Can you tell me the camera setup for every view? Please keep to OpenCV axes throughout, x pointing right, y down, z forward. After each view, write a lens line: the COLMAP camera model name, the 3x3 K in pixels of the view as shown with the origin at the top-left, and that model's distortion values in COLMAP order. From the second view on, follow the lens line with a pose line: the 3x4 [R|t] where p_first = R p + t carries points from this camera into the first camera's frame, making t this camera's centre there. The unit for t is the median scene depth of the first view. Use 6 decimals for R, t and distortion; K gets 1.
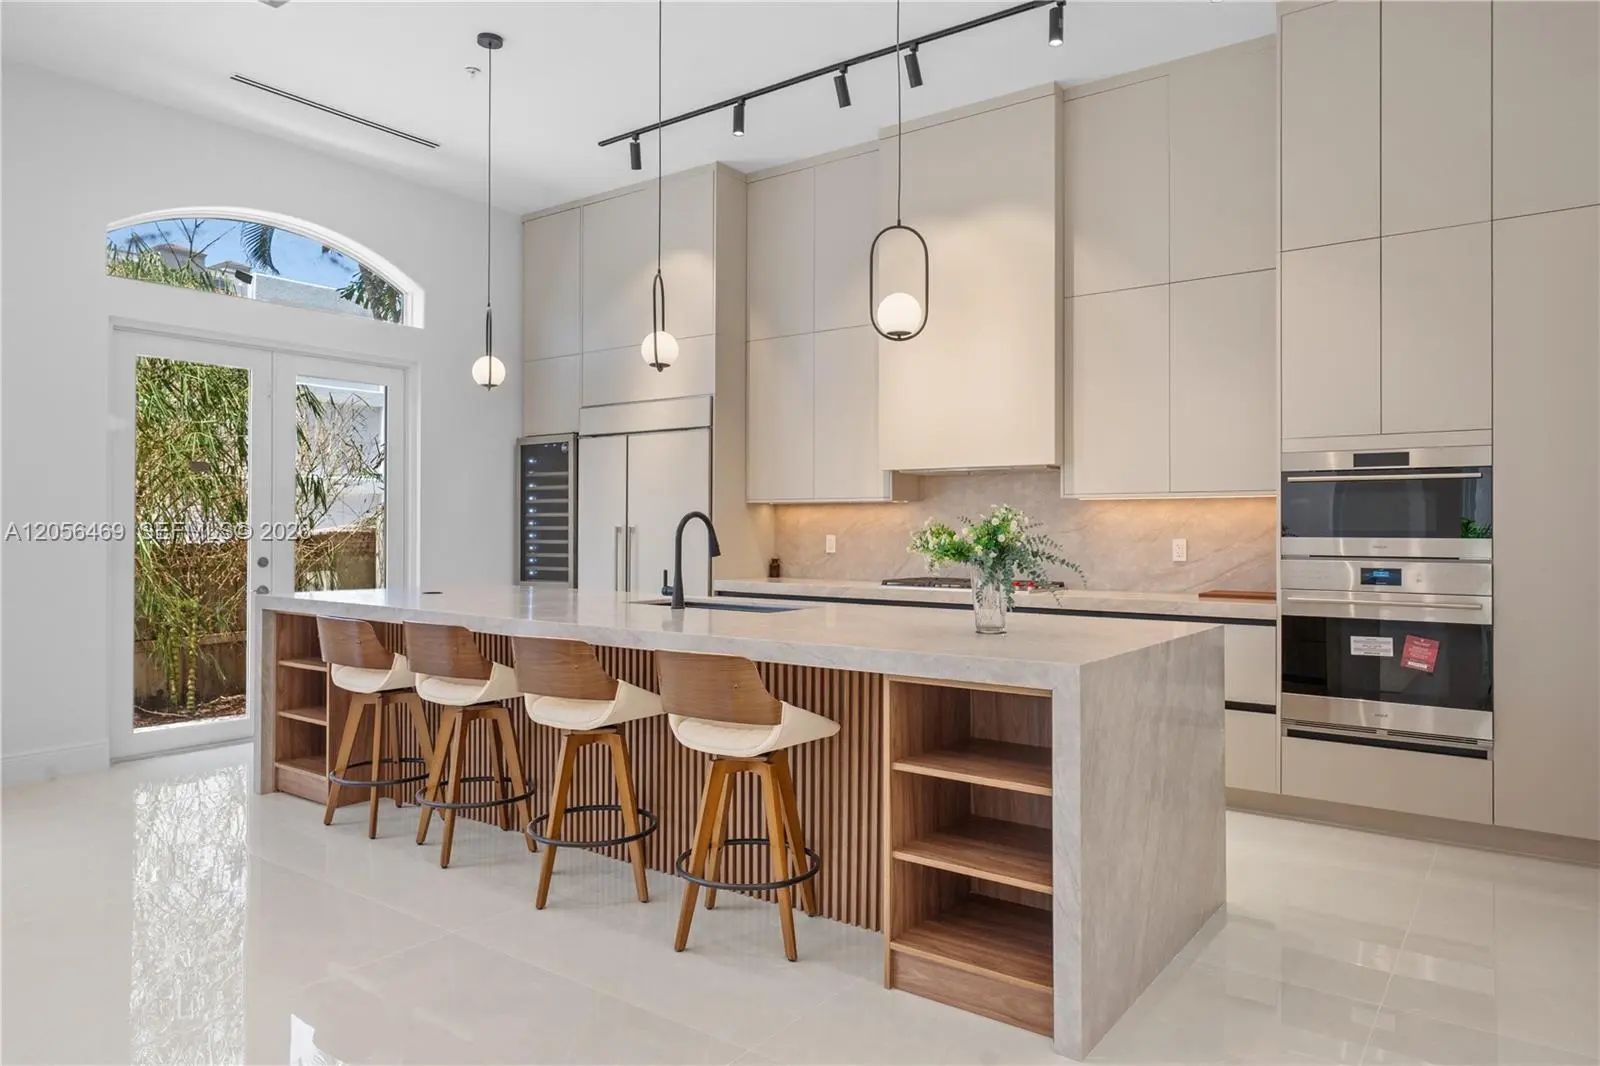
lens RADIAL K [[1036.4, 0, 800.0], [0, 1036.4, 533.0], [0, 0, 1]] dist [0.000976, -0.000130]
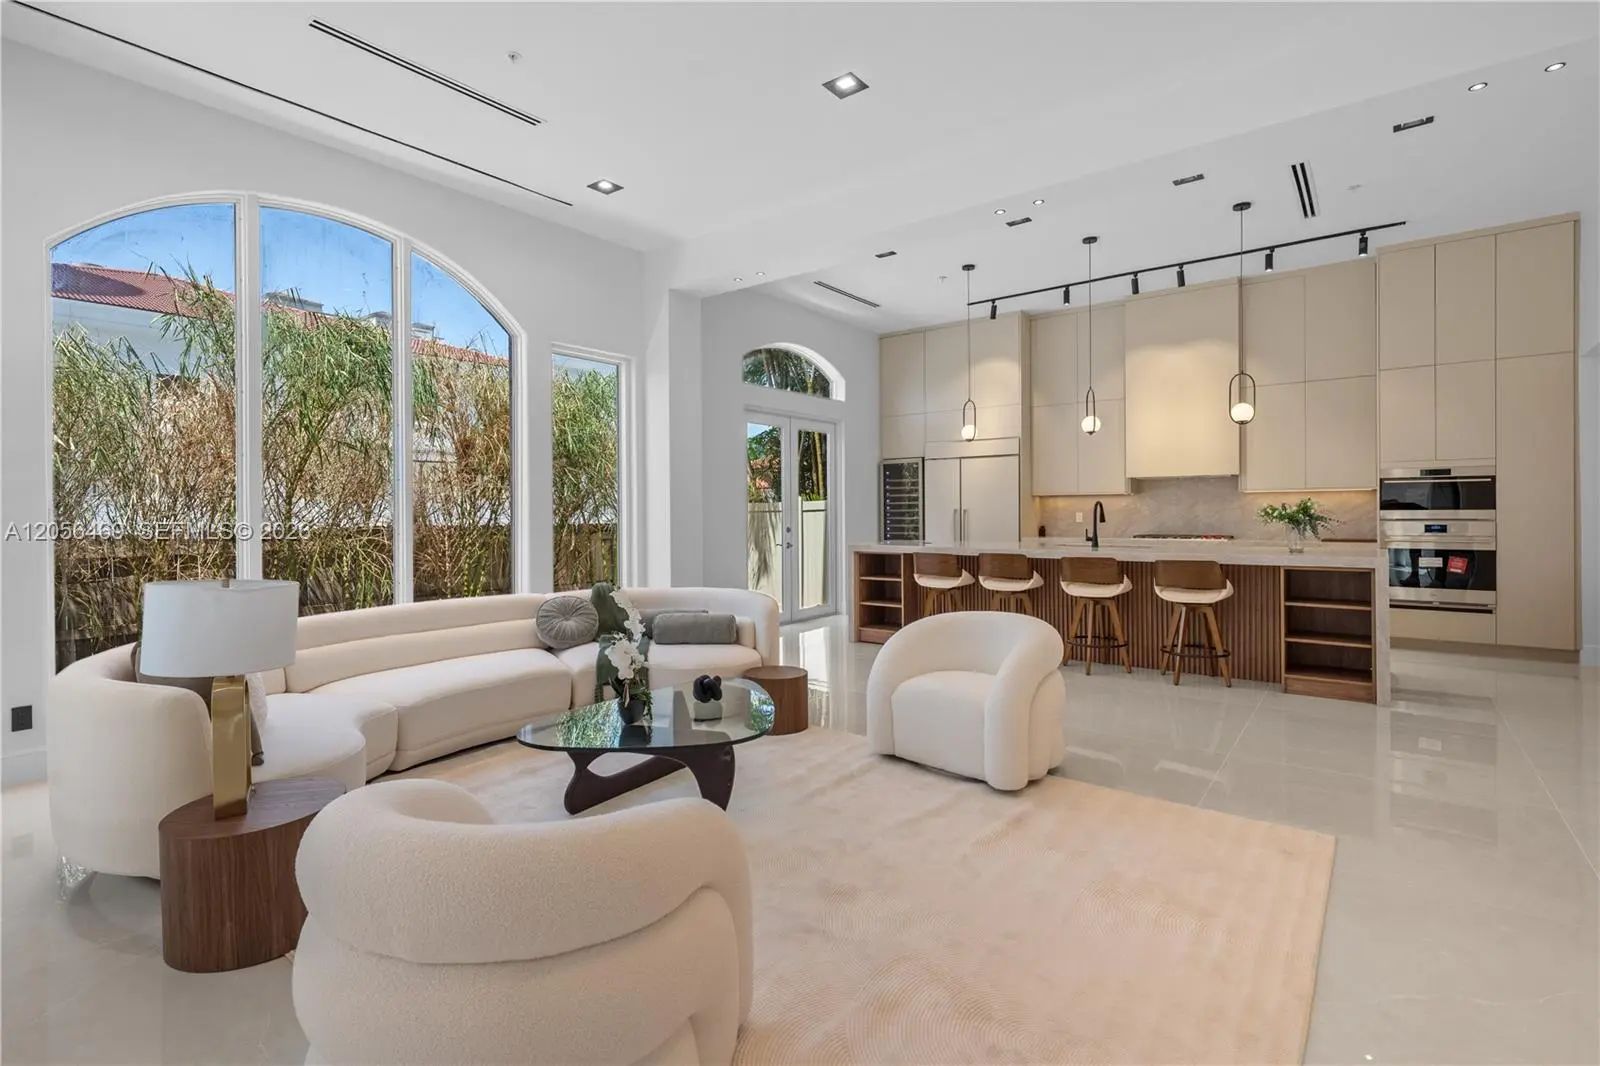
lens RADIAL K [[762.0, 0, 796.7], [0, 762.0, 526.7], [0, 0, 1]] dist [0.002148, -0.000835]
pose [[0.999763, -0.010698, -0.018955, -0.662235], [0.011020, 0.999795, 0.016975, -0.002126], [0.018769, -0.017180, 0.999676, -0.532602]]
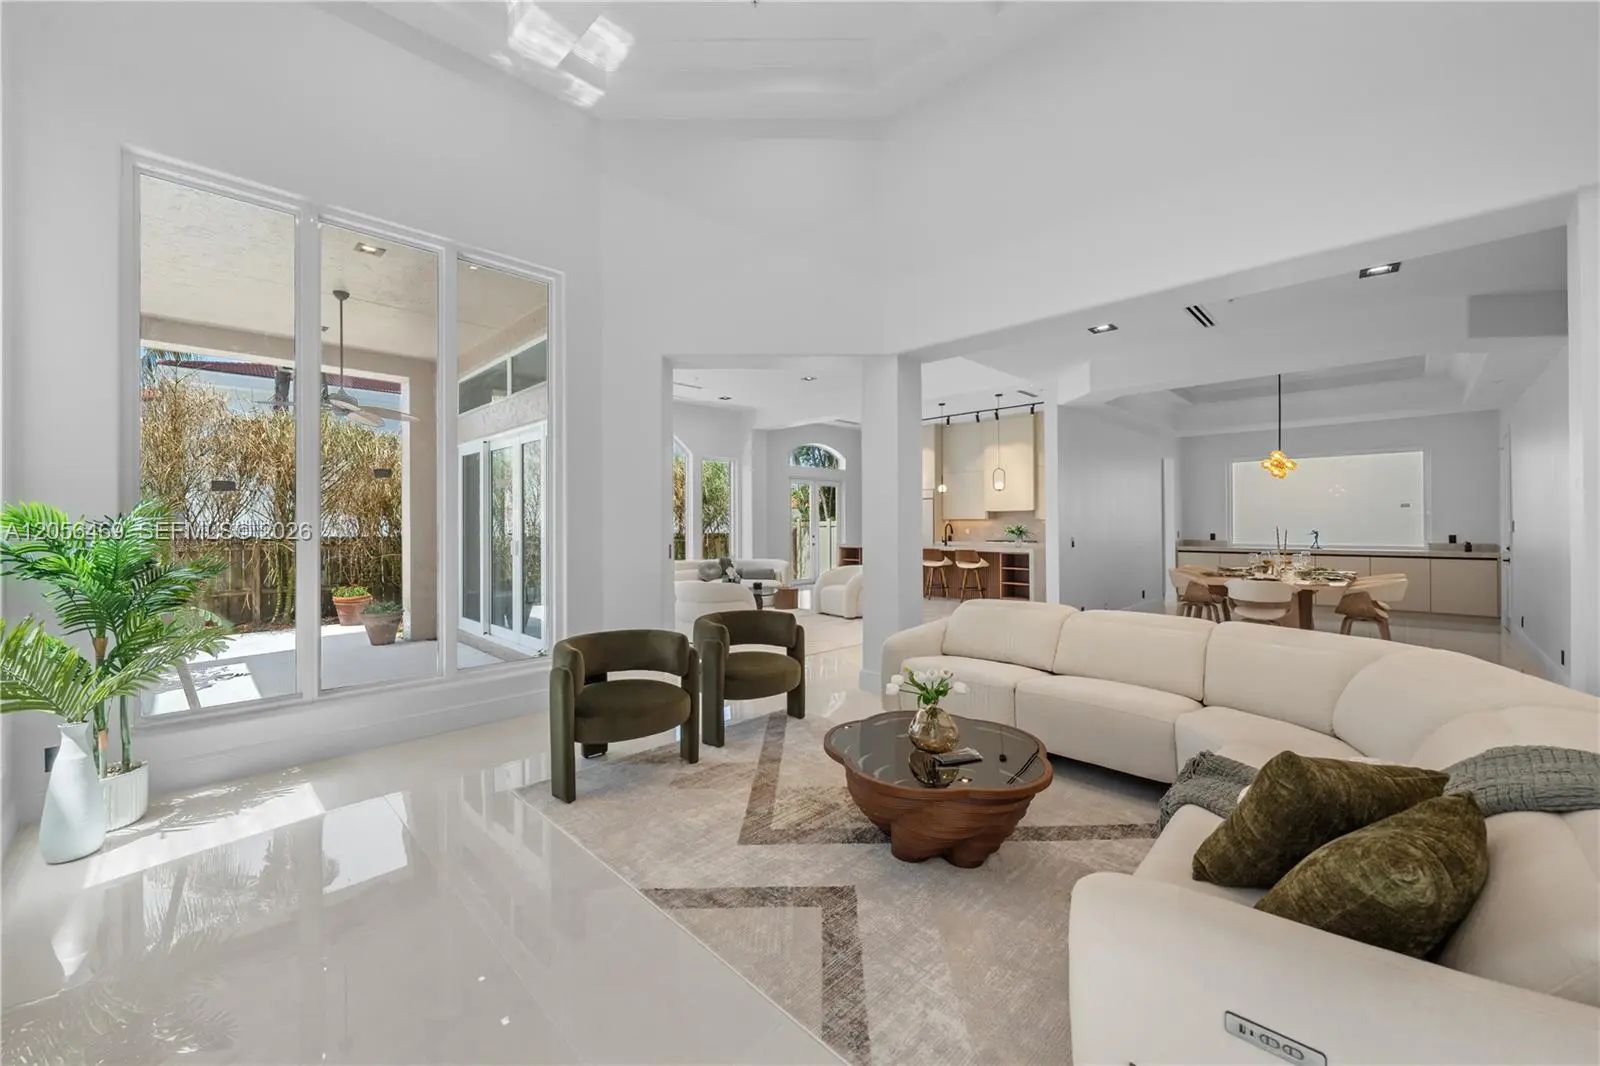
lens RADIAL K [[633.4, 0, 800.0], [0, 633.4, 533.0], [0, 0, 1]] dist [-0.002743, -0.000363]
pose [[0.990912, -0.004381, -0.134442, -0.361369], [0.005783, 0.999933, 0.010042, -0.011599], [0.134389, -0.010728, 0.990871, -1.754594]]
